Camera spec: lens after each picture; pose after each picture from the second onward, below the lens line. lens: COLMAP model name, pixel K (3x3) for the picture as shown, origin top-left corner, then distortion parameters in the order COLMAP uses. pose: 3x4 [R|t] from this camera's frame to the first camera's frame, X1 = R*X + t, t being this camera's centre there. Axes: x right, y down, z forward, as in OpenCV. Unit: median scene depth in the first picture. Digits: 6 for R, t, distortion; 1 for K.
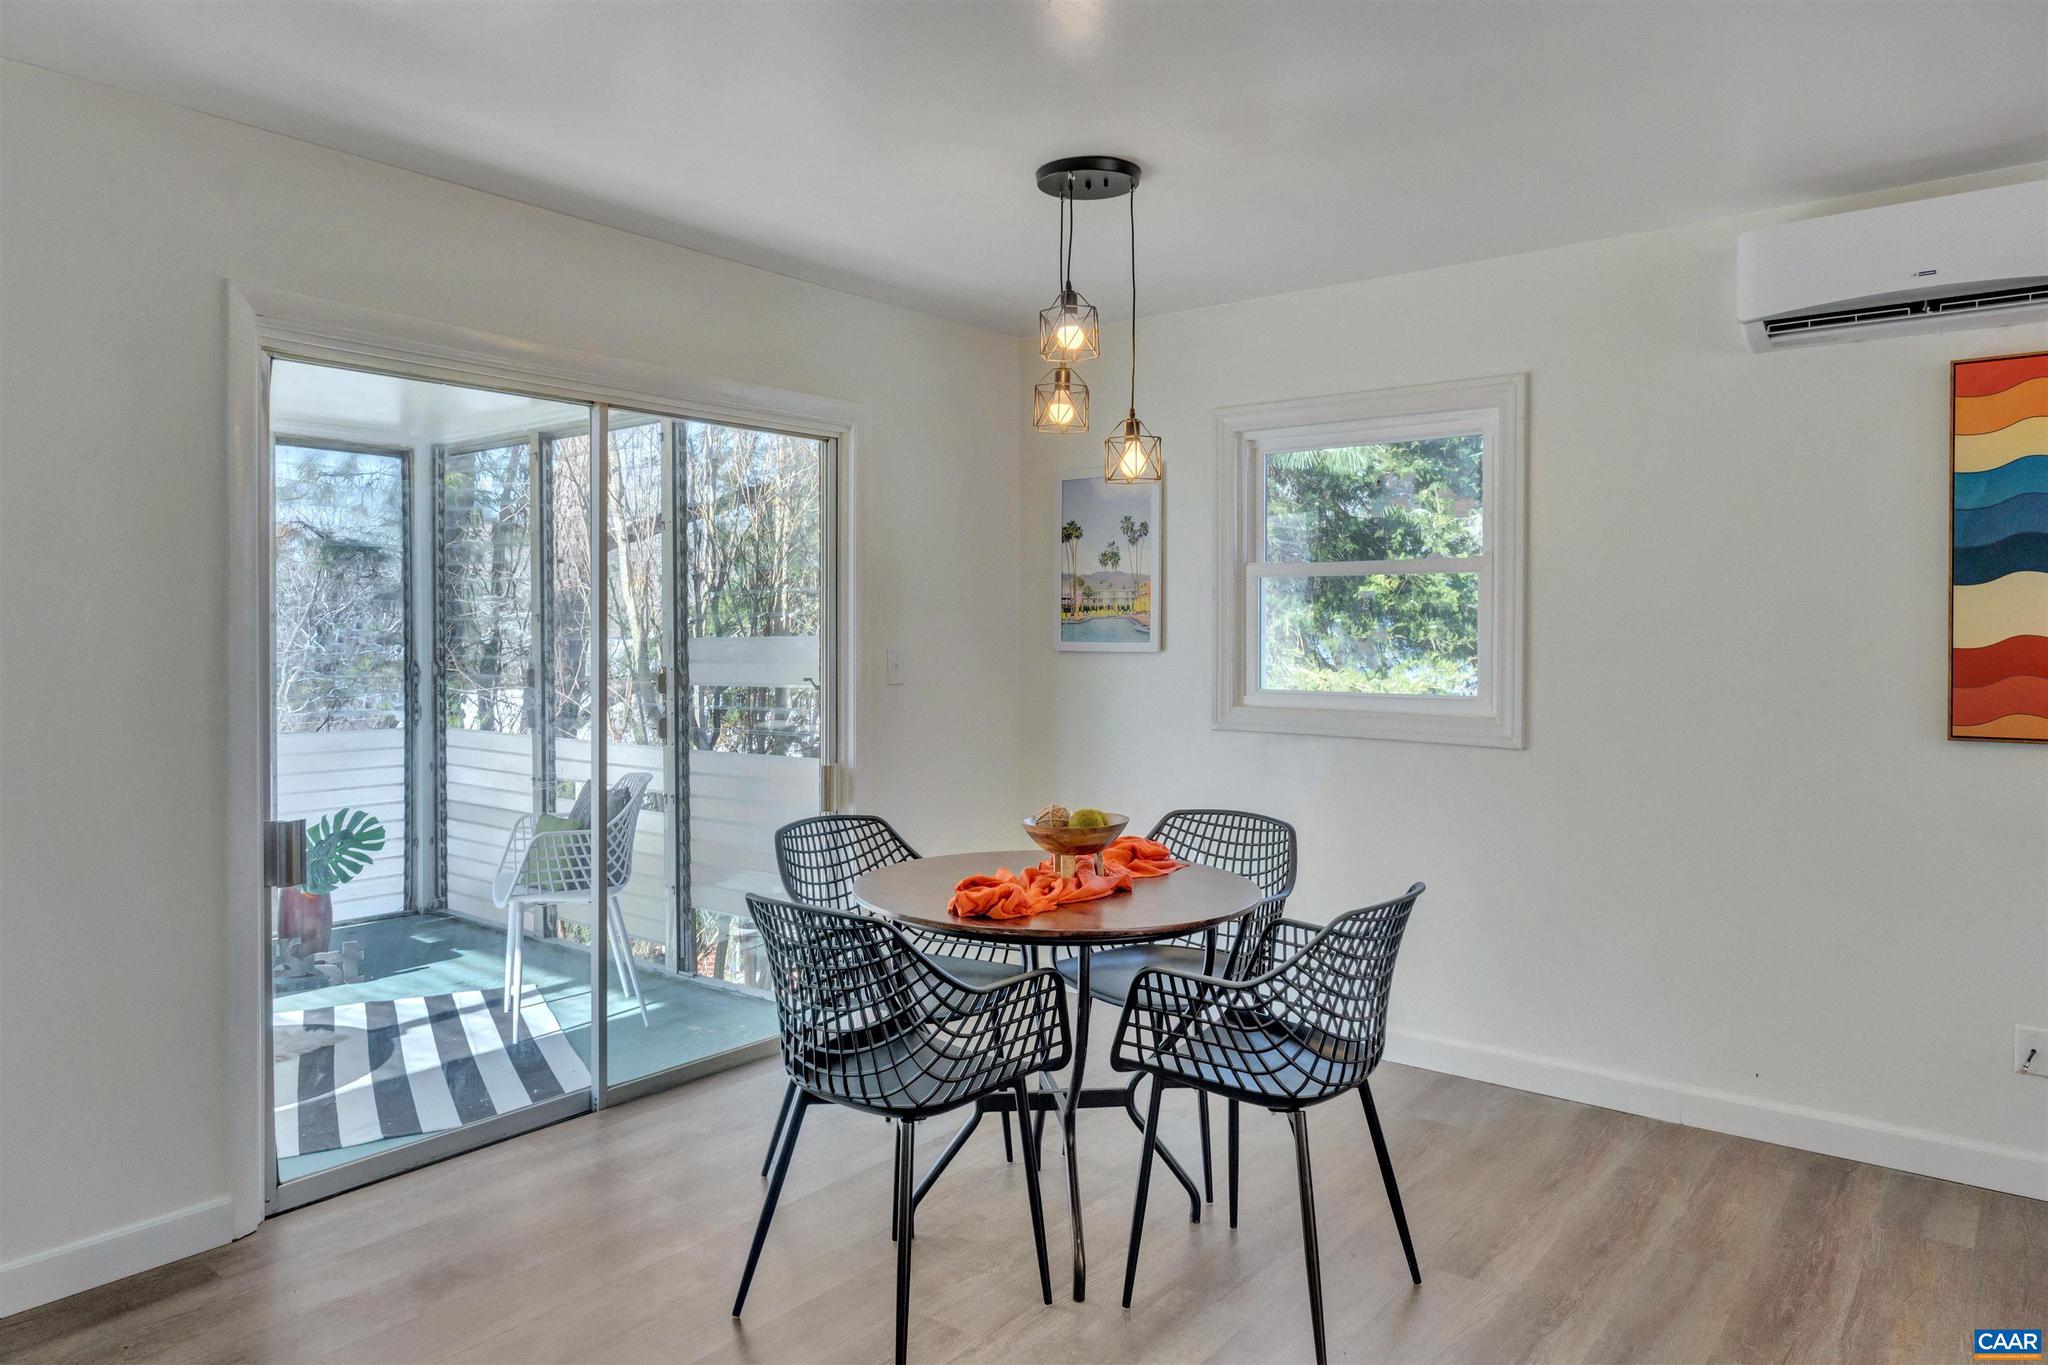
lens RADIAL K [[1303.0, 0, 1023.3], [0, 1303.0, 645.2], [0, 0, 1]] dist [-0.010479, 0.002047]
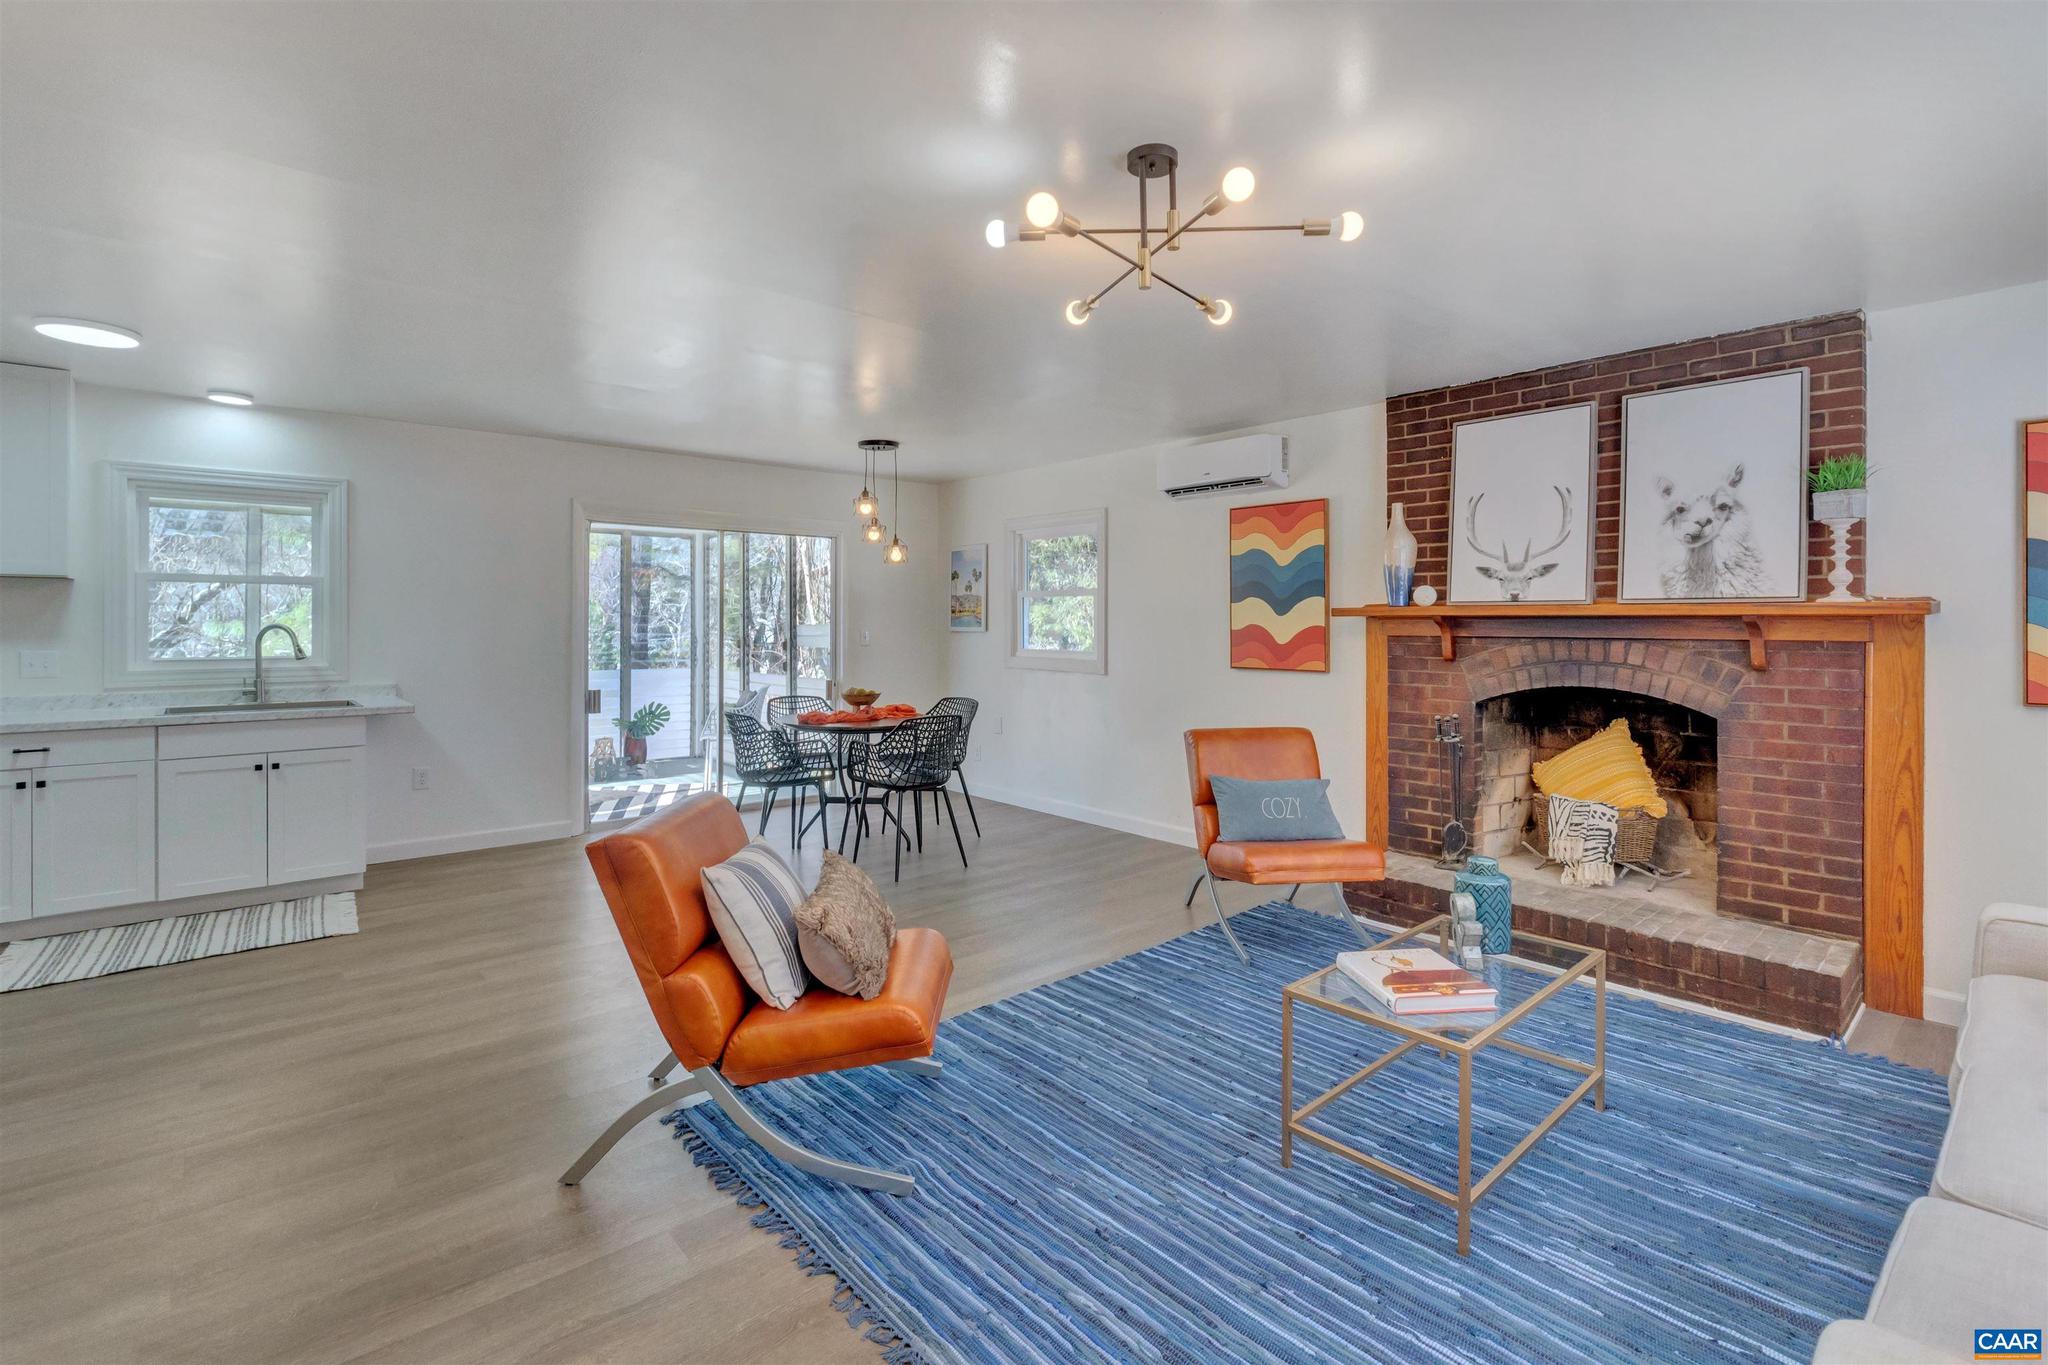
lens RADIAL K [[920.3, 0, 1031.0], [0, 920.3, 615.4], [0, 0, 1]] dist [-0.017301, 0.001455]
pose [[0.984099, 0.001326, -0.177615, 0.470205], [-0.004734, 0.999813, -0.018763, 0.007111], [0.177557, 0.019305, 0.983921, -0.514336]]
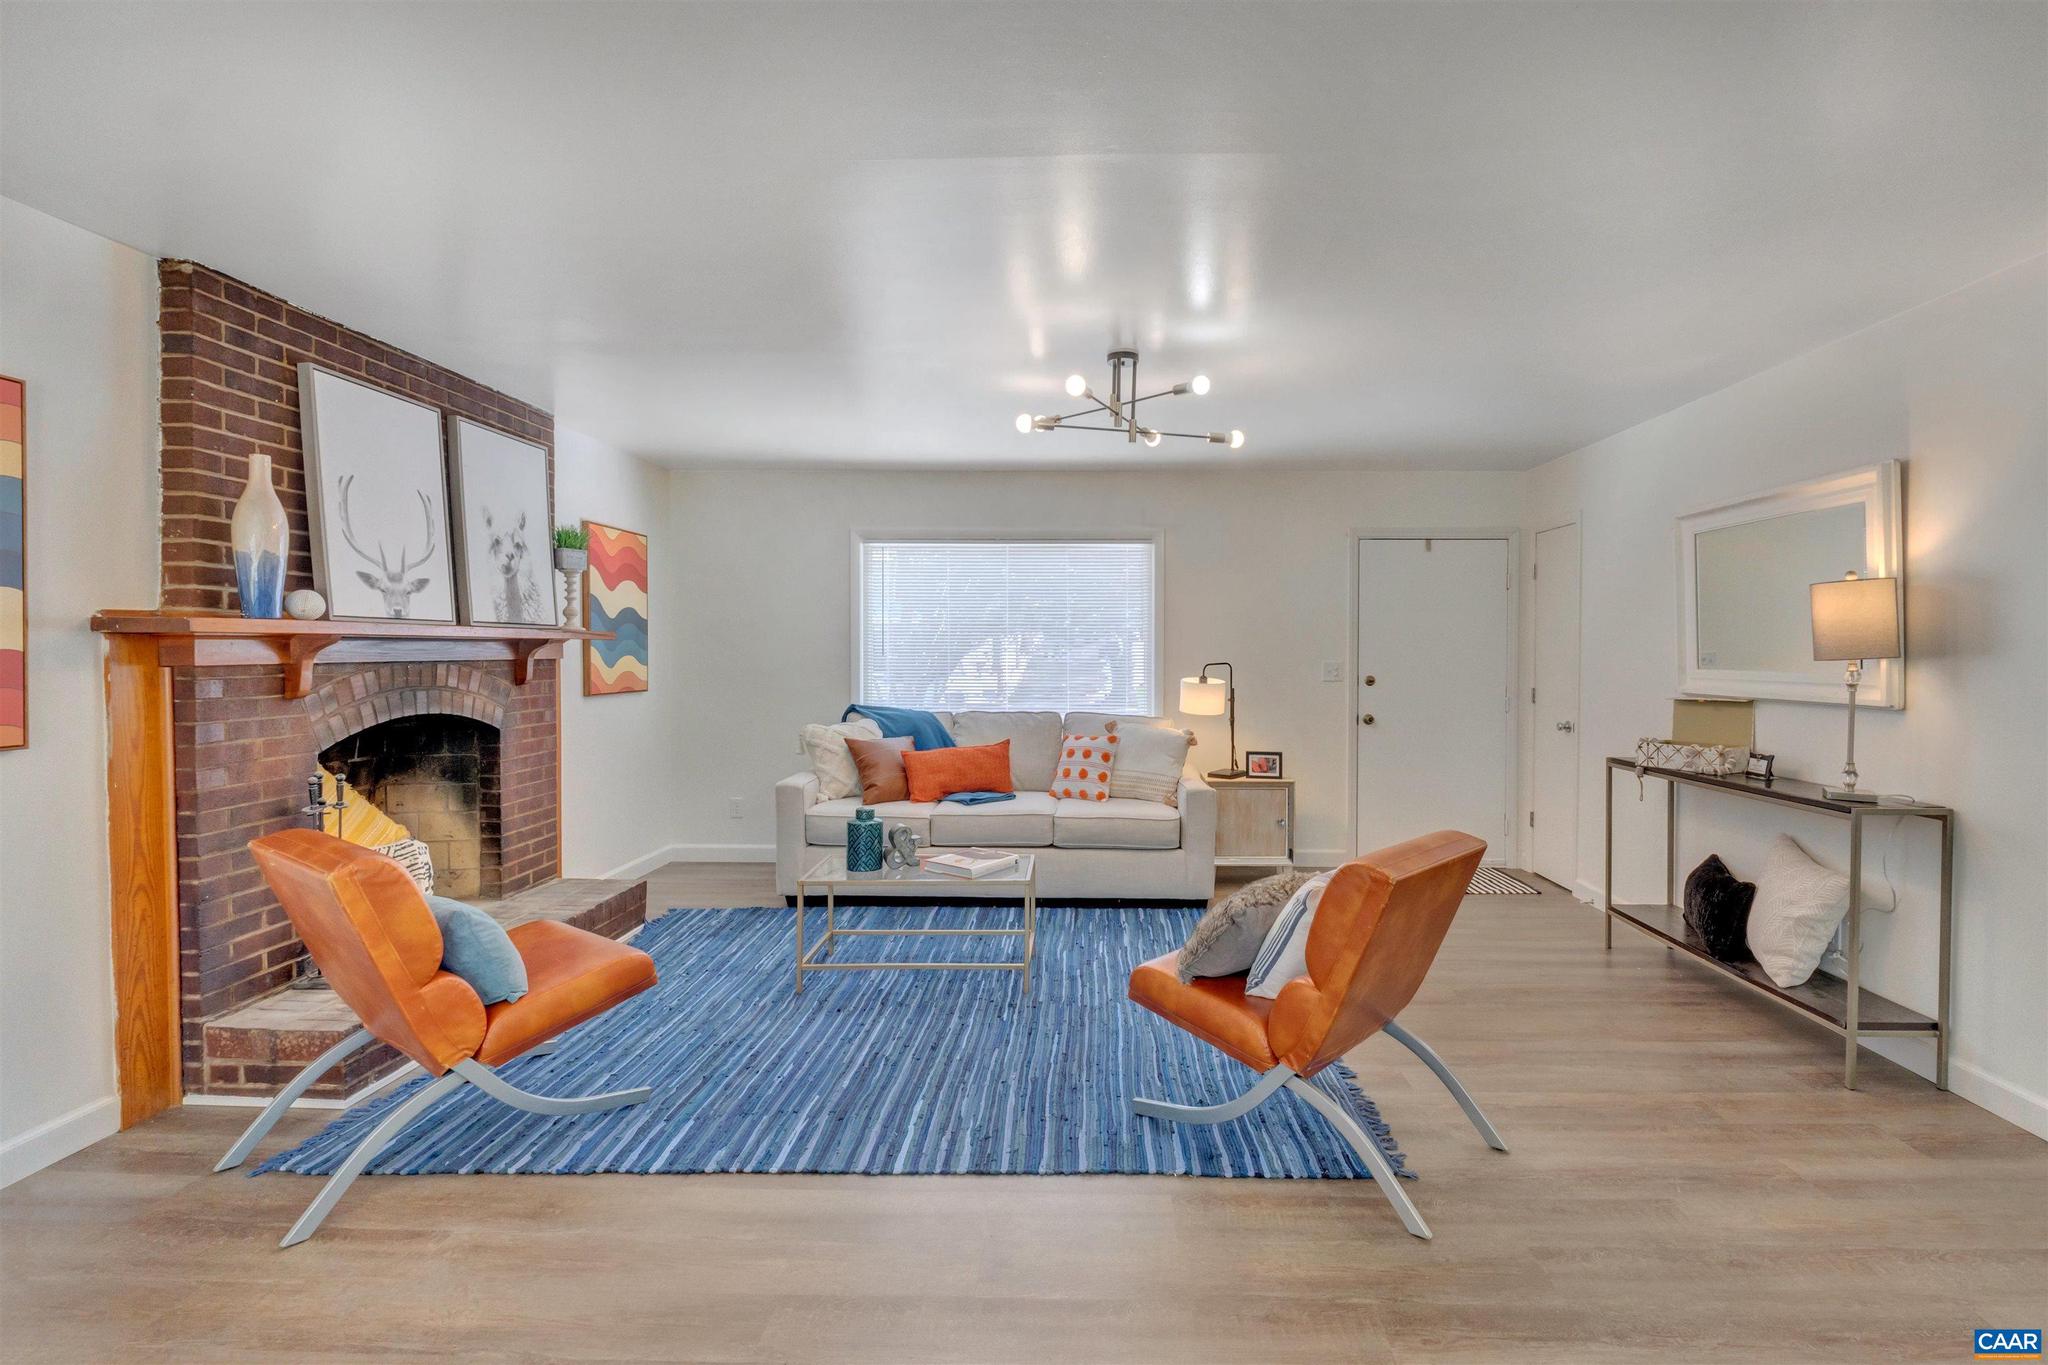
lens RADIAL K [[920.3, 0, 1059.6], [0, 920.3, 662.7], [0, 0, 1]] dist [-0.017301, 0.001455]
pose [[-0.588808, -0.015900, 0.808117, -0.140912], [0.003285, 0.999751, 0.022064, -0.004850], [-0.808266, 0.015646, -0.588609, 0.457328]]
